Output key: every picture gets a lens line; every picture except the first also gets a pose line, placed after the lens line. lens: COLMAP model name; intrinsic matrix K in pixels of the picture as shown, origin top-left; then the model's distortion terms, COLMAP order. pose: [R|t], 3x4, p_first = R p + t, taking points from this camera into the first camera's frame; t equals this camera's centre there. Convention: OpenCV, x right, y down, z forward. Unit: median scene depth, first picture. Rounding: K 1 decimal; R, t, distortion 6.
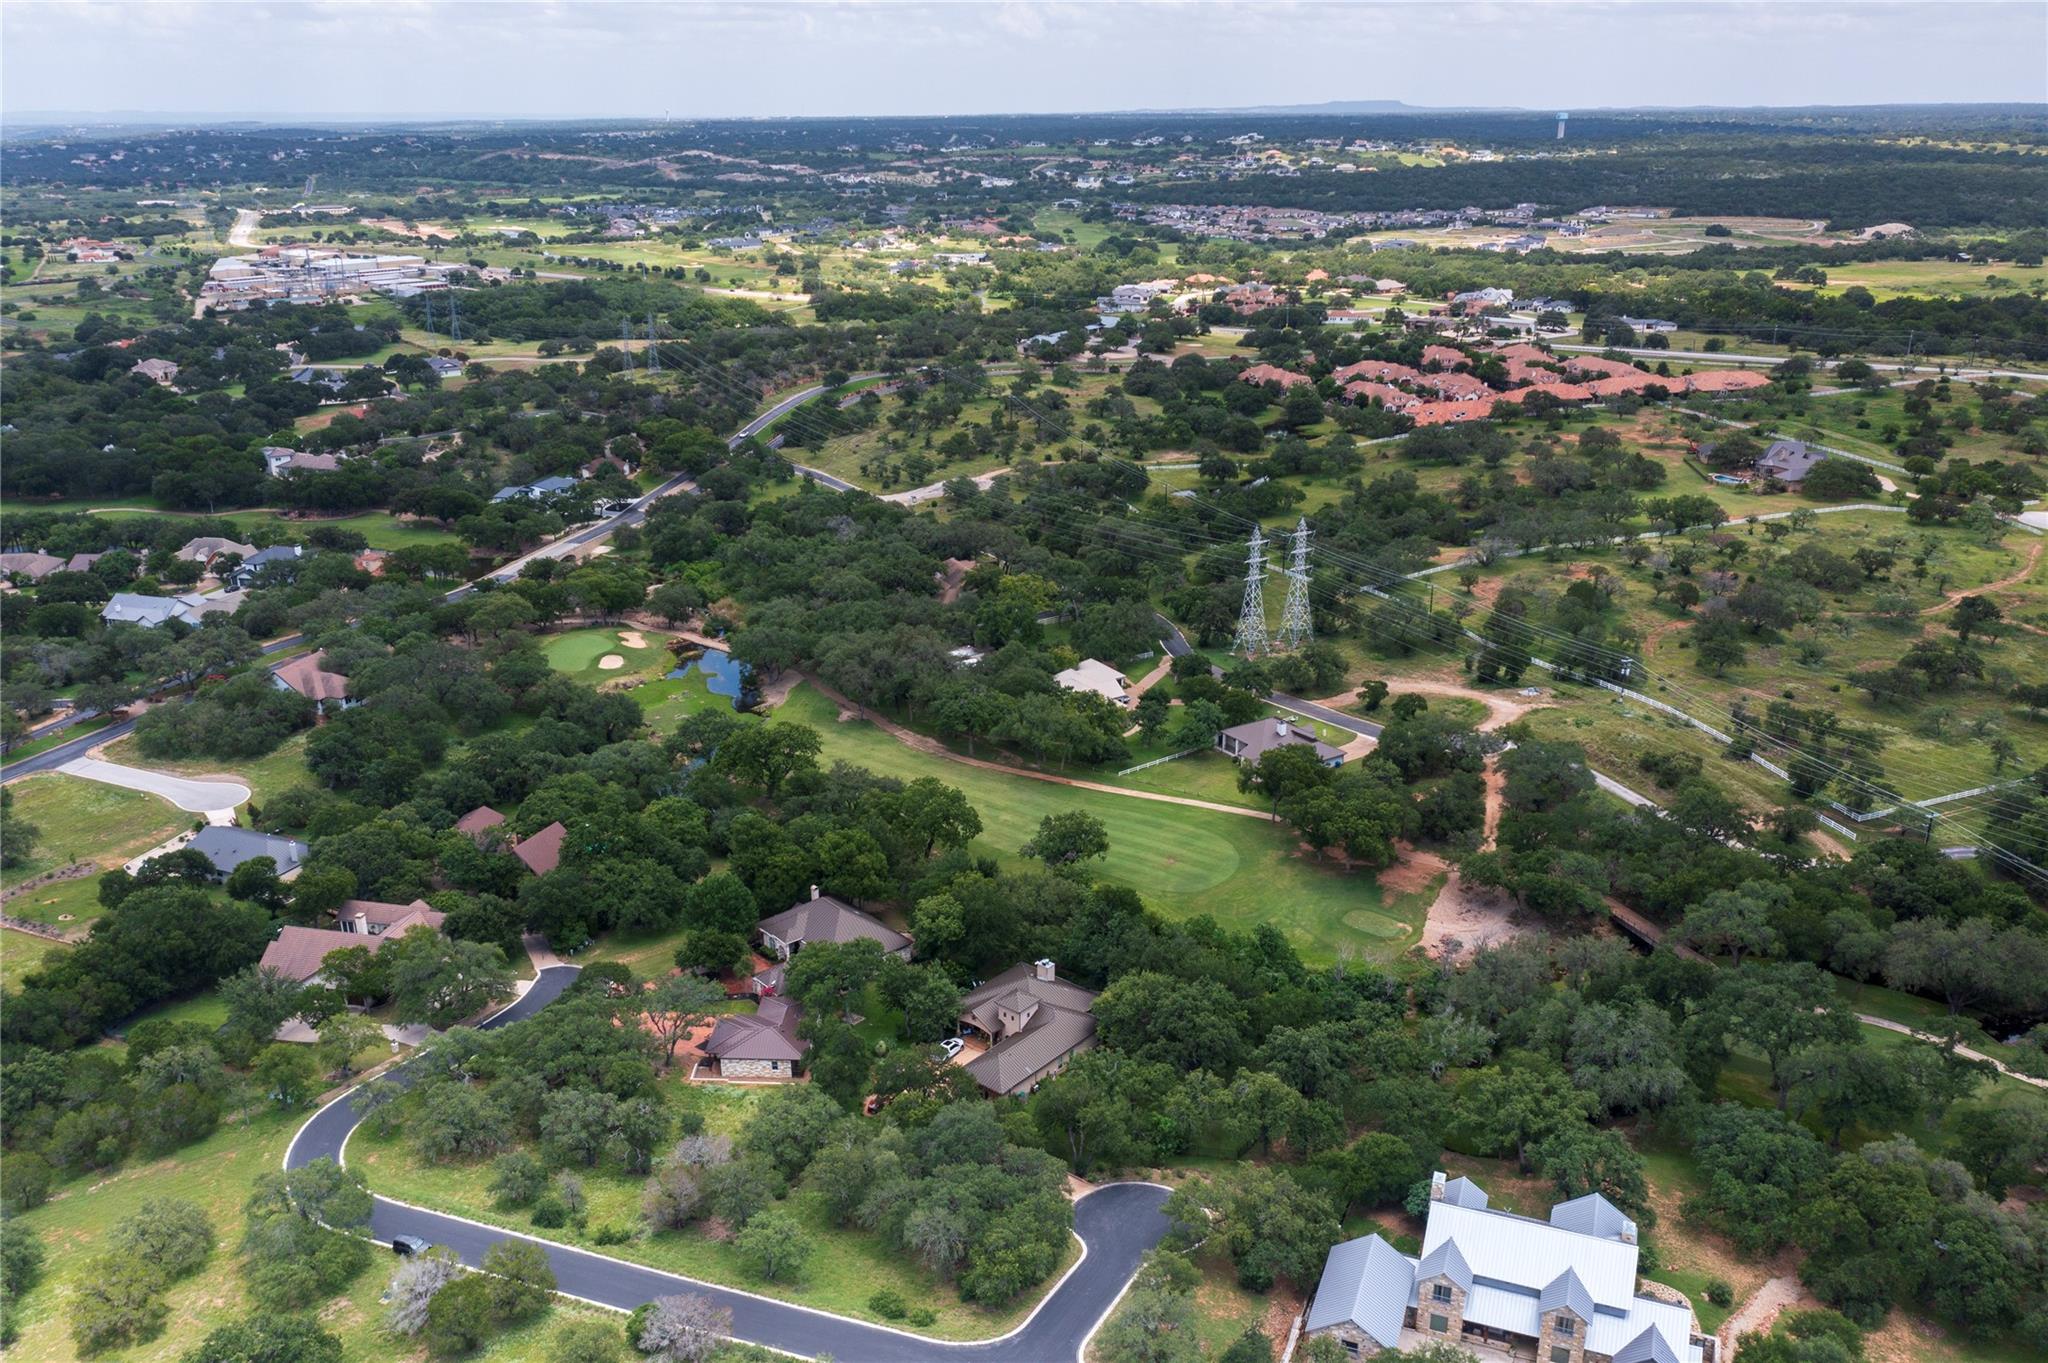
lens RADIAL K [[1610.9, 0, 1024.8], [0, 1610.9, 680.7], [0, 0, 1]] dist [-0.010324, 0.003323]
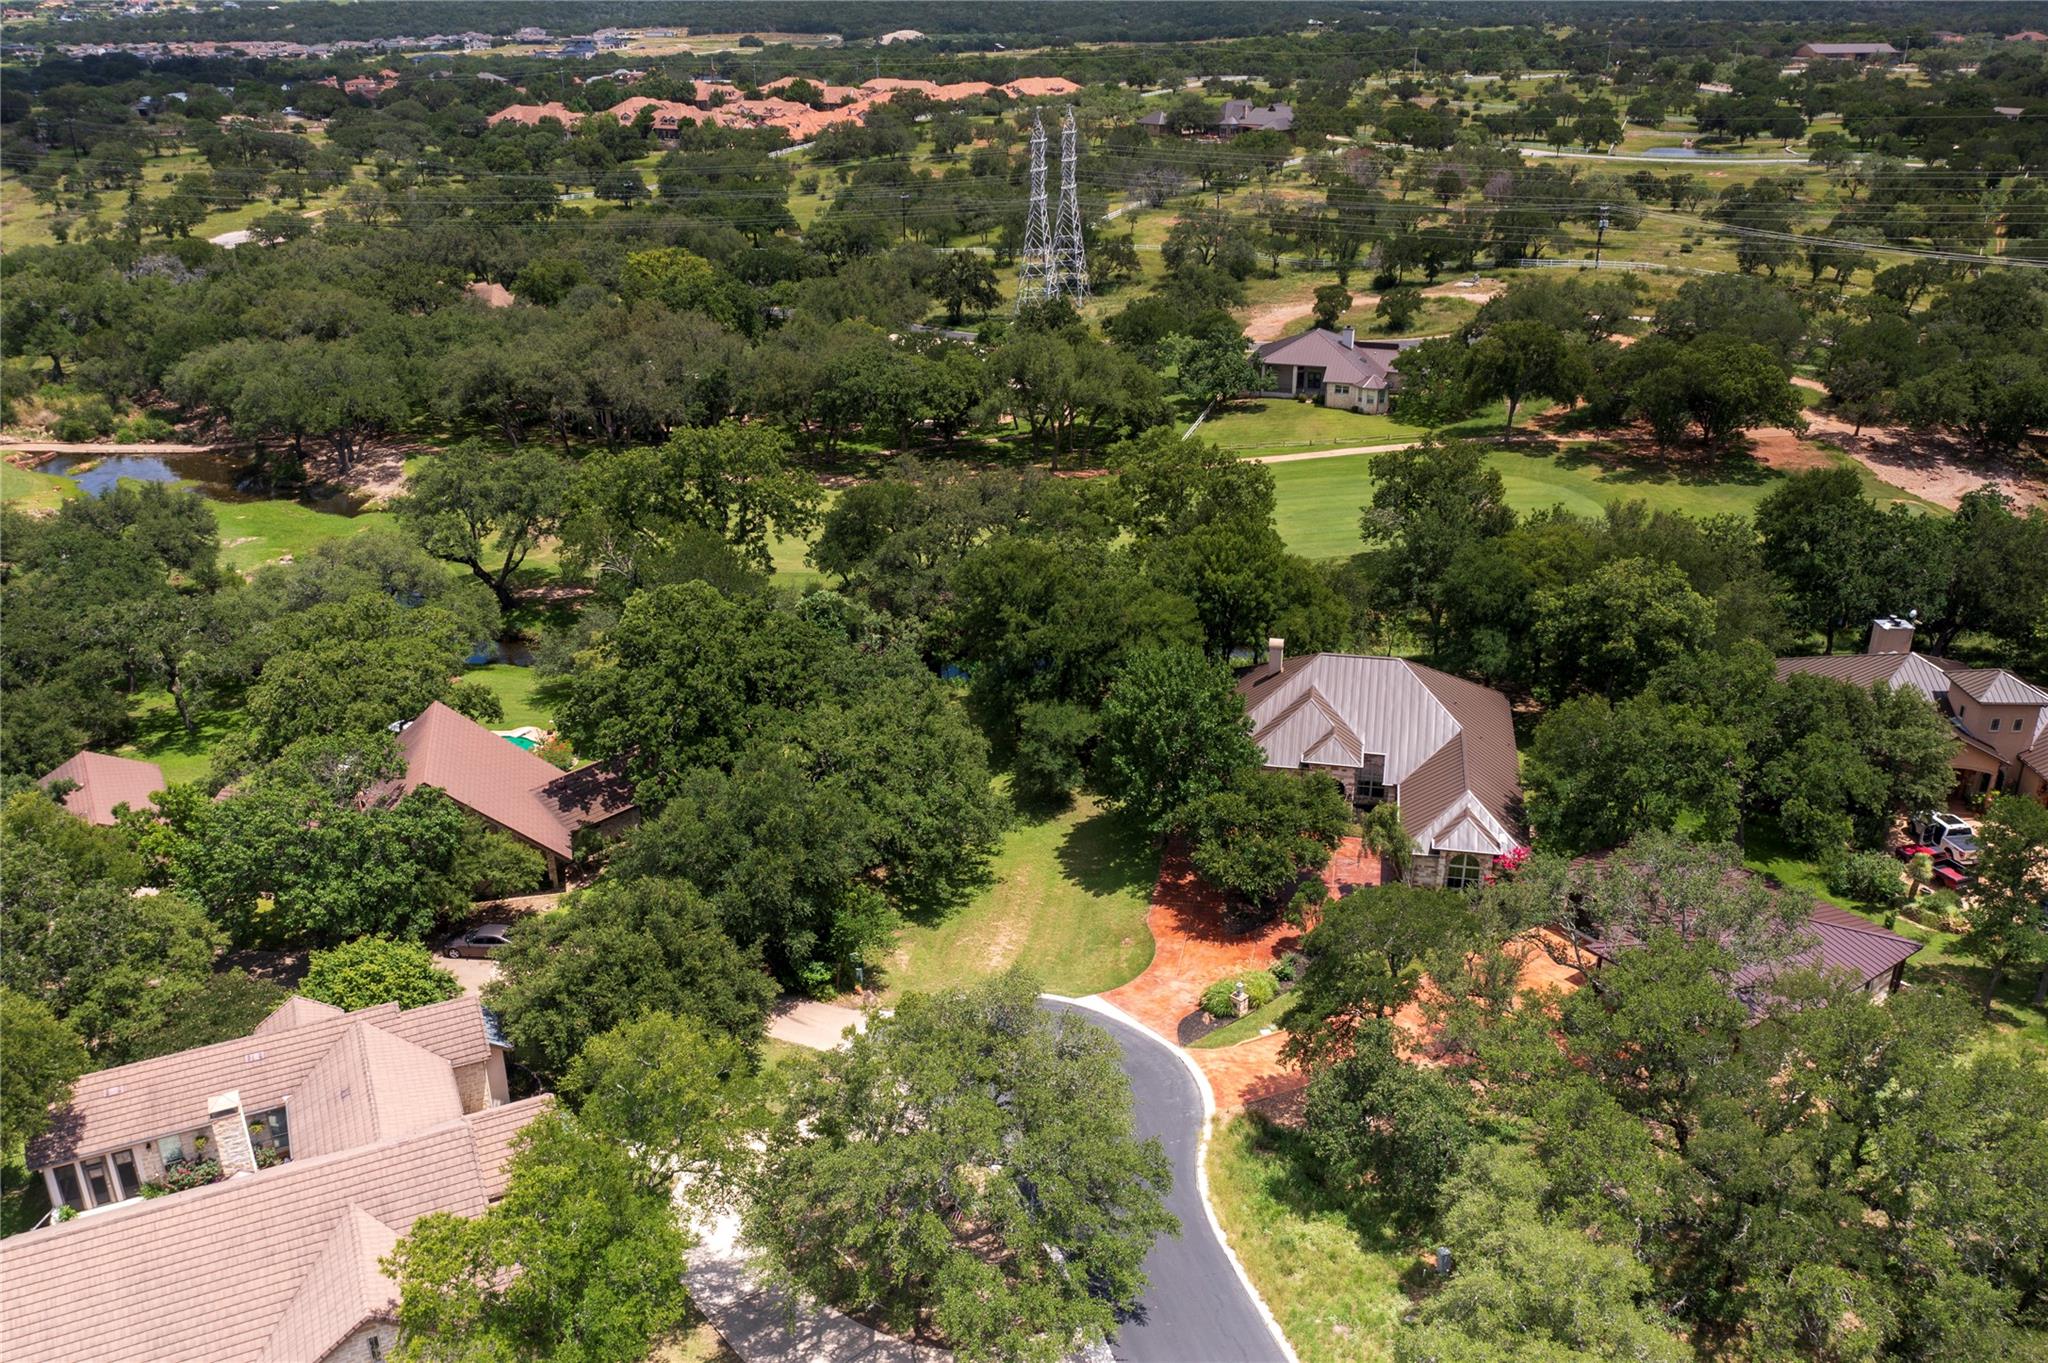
lens RADIAL K [[1610.9, 0, 1028.4], [0, 1610.9, 684.6], [0, 0, 1]] dist [-0.010324, 0.003323]
pose [[0.792899, -0.239611, 0.560266, -0.194319], [0.206688, 0.970692, 0.122630, 0.033826], [-0.573229, 0.018567, 0.819185, 0.316645]]
